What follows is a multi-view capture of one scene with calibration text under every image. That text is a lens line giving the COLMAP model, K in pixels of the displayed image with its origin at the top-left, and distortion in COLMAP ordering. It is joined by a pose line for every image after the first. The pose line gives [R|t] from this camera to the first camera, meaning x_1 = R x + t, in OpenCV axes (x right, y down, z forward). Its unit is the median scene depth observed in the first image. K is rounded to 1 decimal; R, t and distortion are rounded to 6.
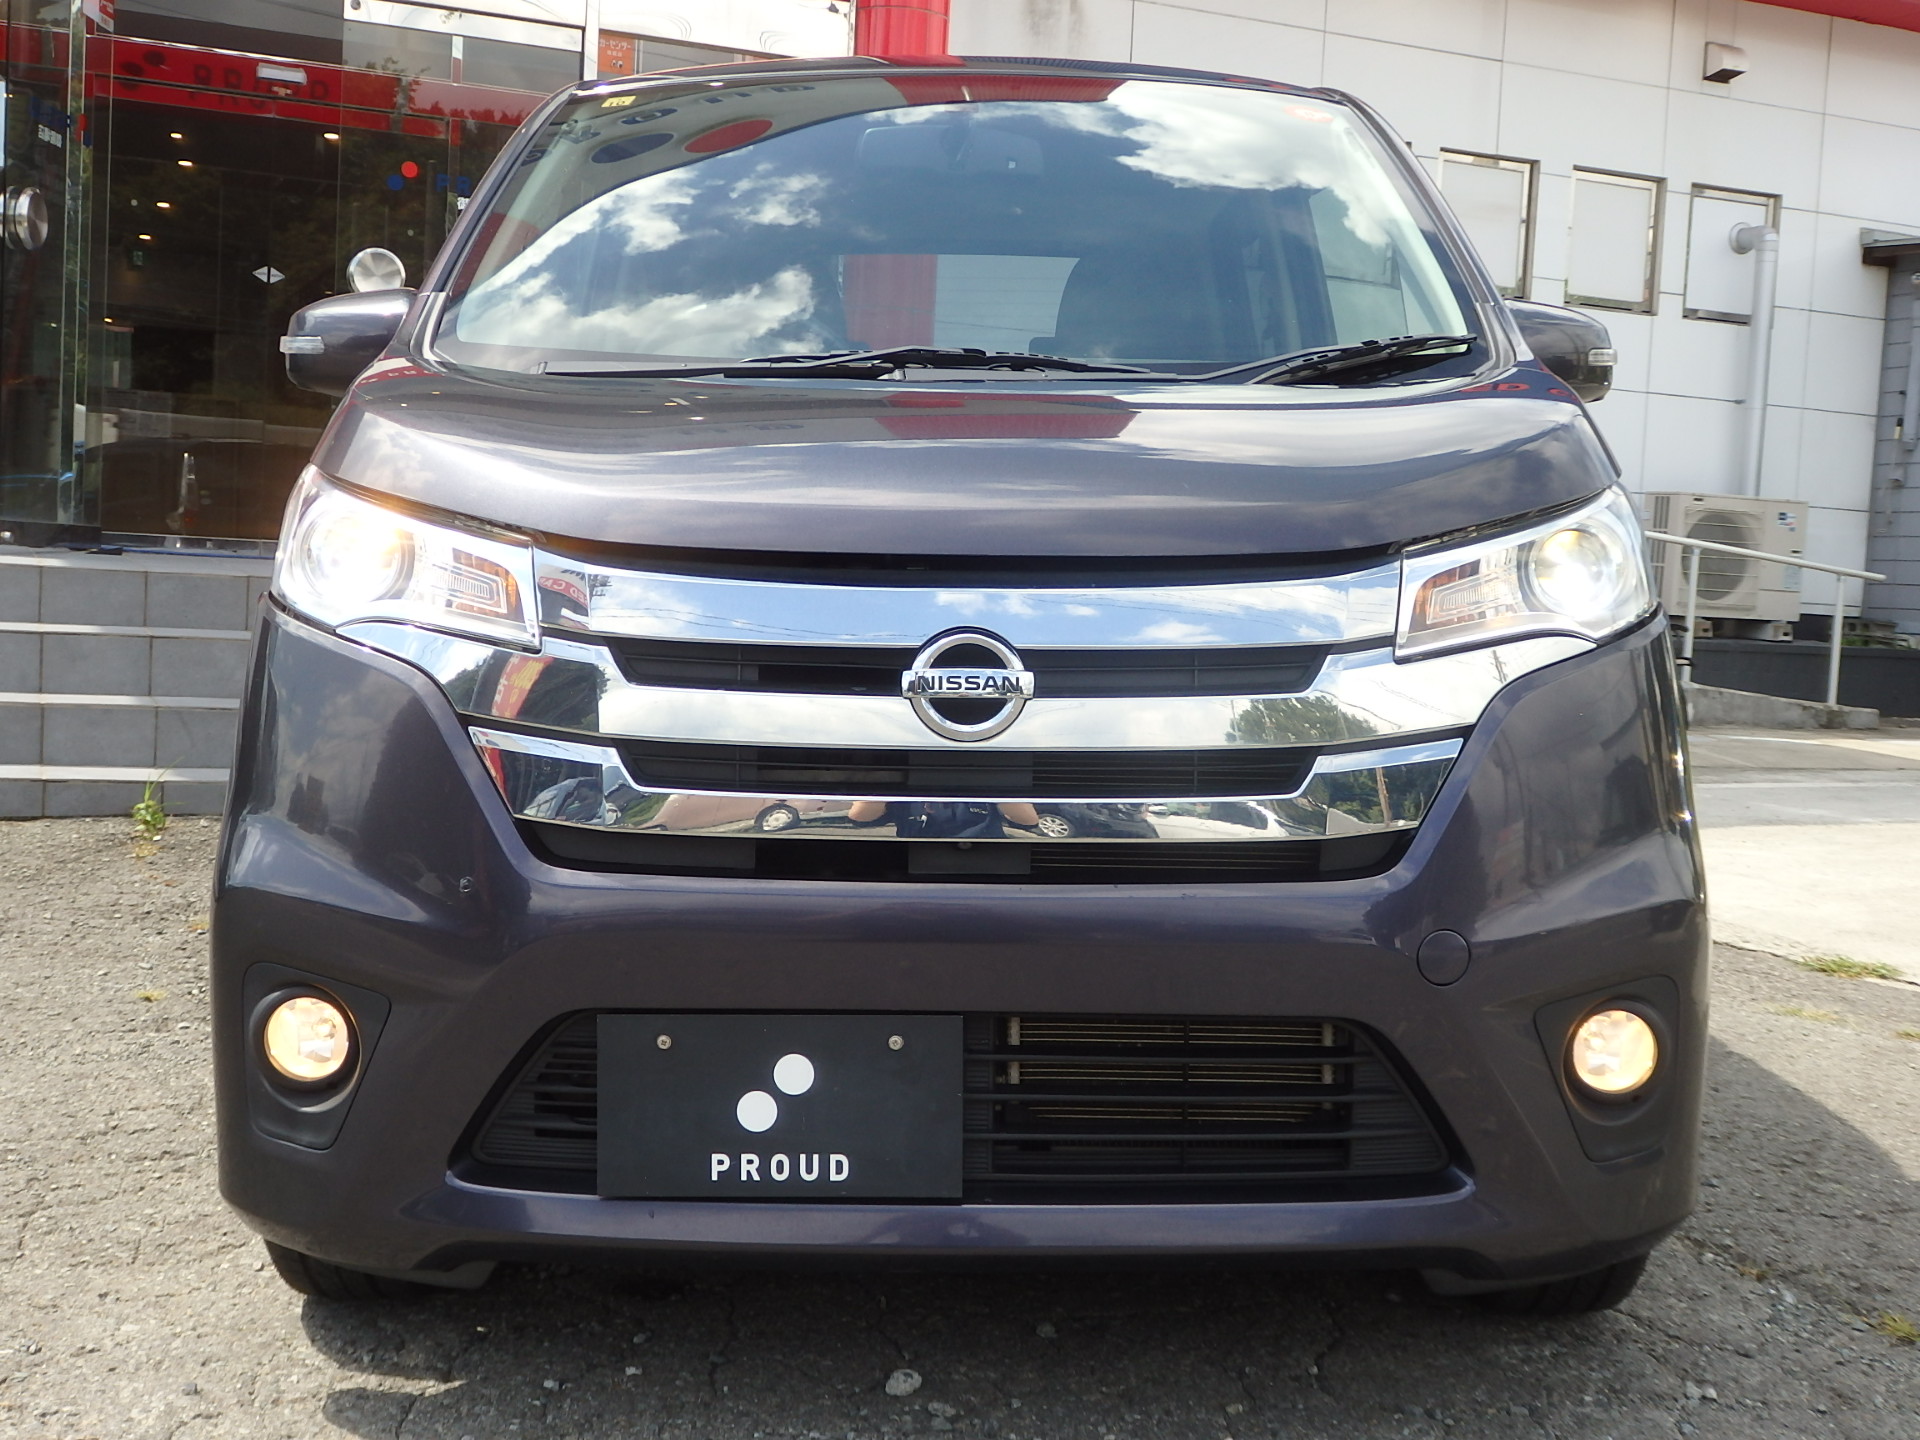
lens RADIAL K [[2247.6, 0, 959.7], [0, 2247.6, 717.6], [0, 0, 1]] dist [0.010941, 0.000000]
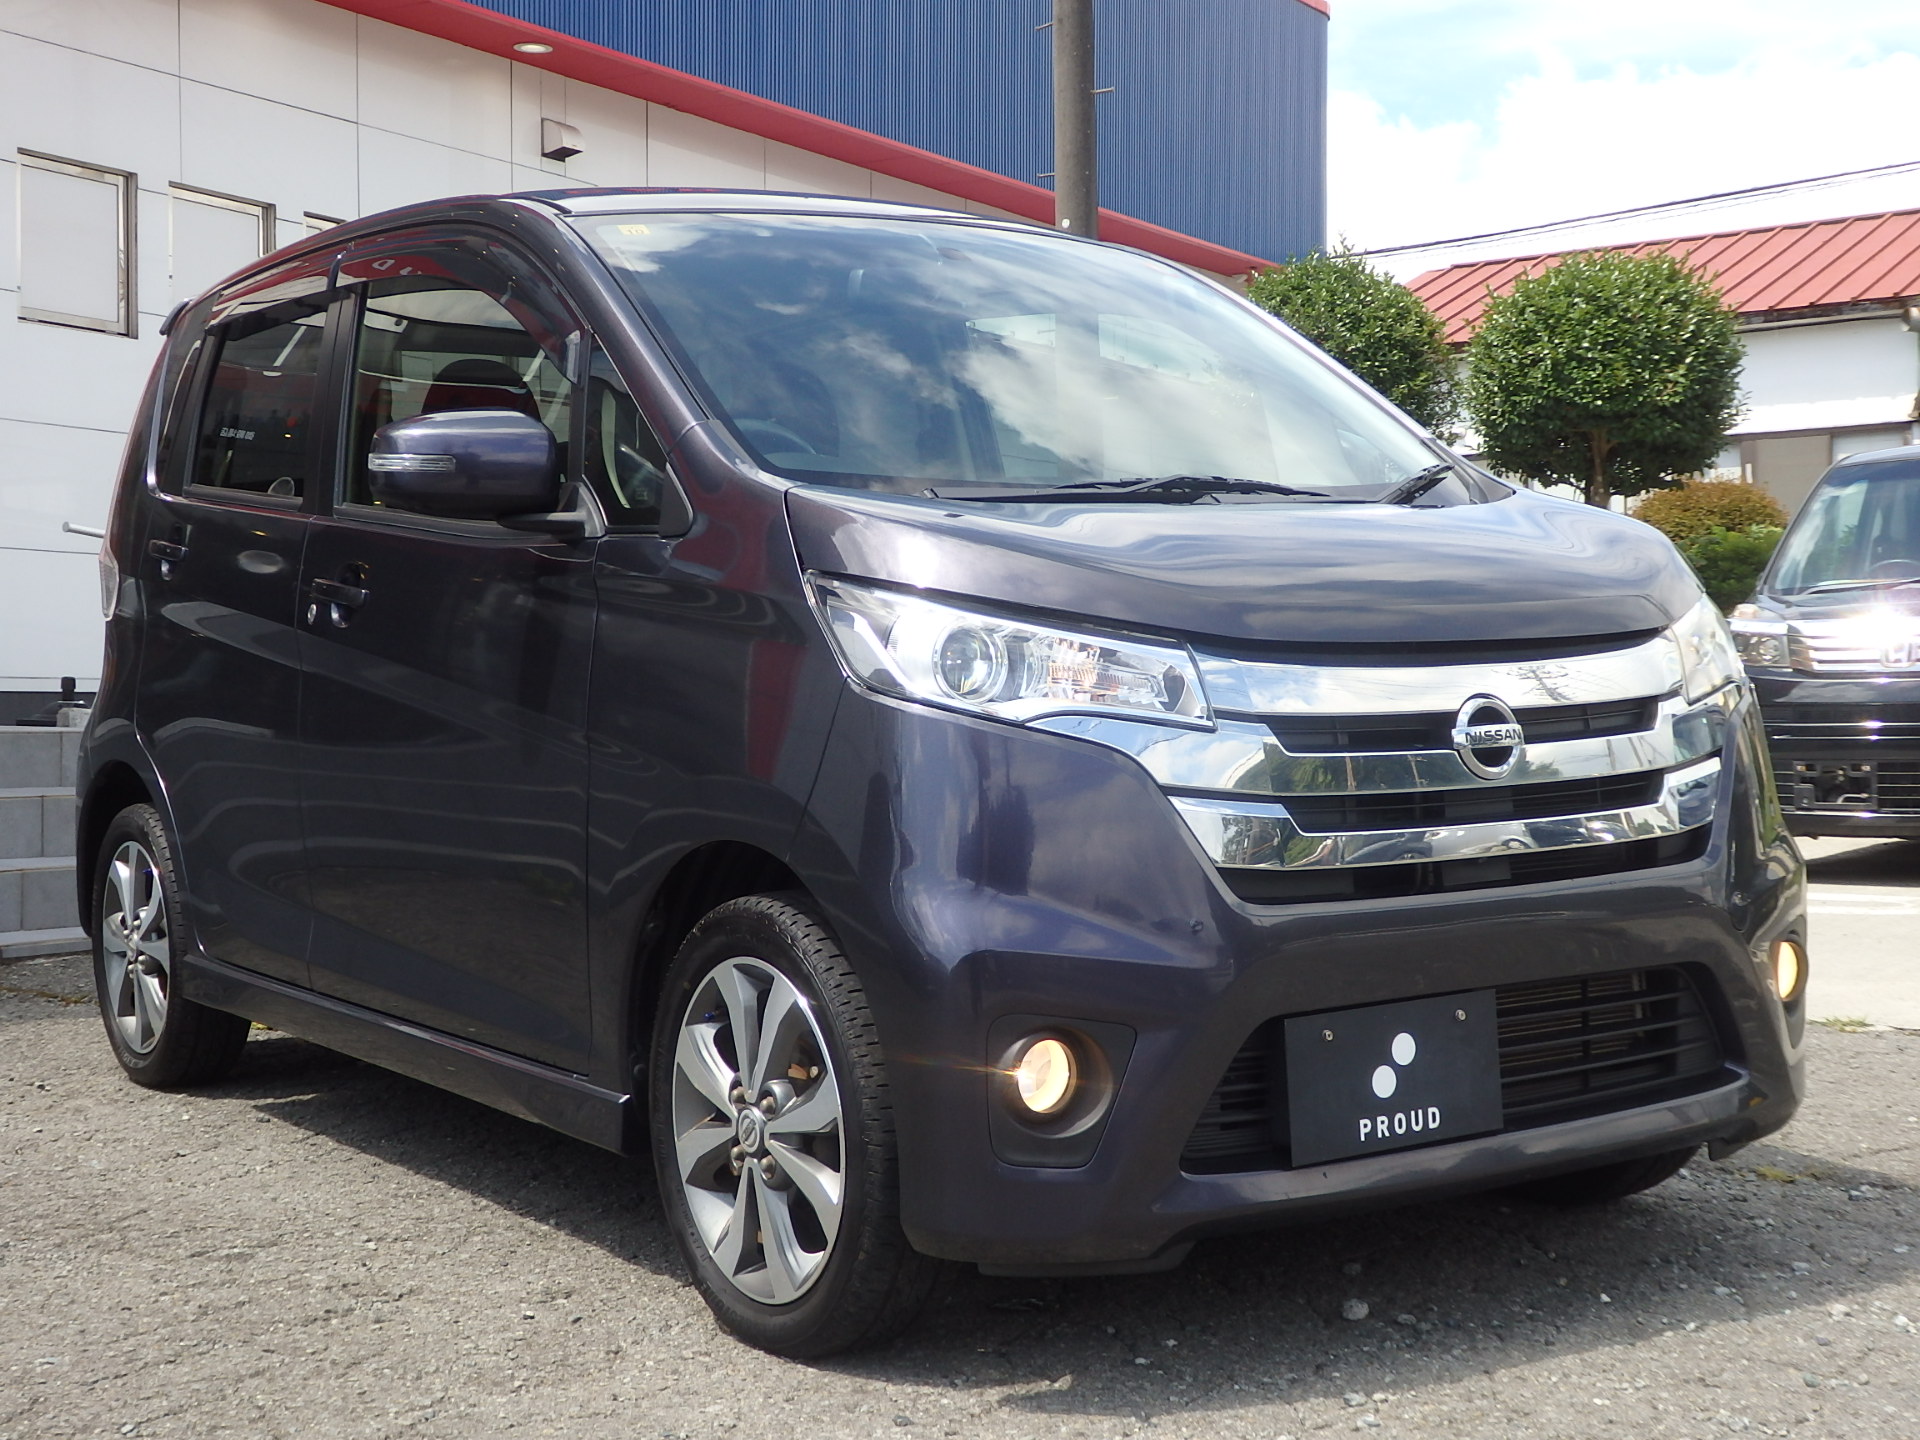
lens RADIAL K [[2575.4, 0, 958.8], [0, 2575.4, 722.5], [0, 0, 1]] dist [0.079418, 0.000000]
pose [[0.834290, -0.053315, 0.548742, -1.081446], [0.078255, 0.996687, -0.022140, -0.013896], [-0.545744, 0.061413, 0.835699, -0.103386]]
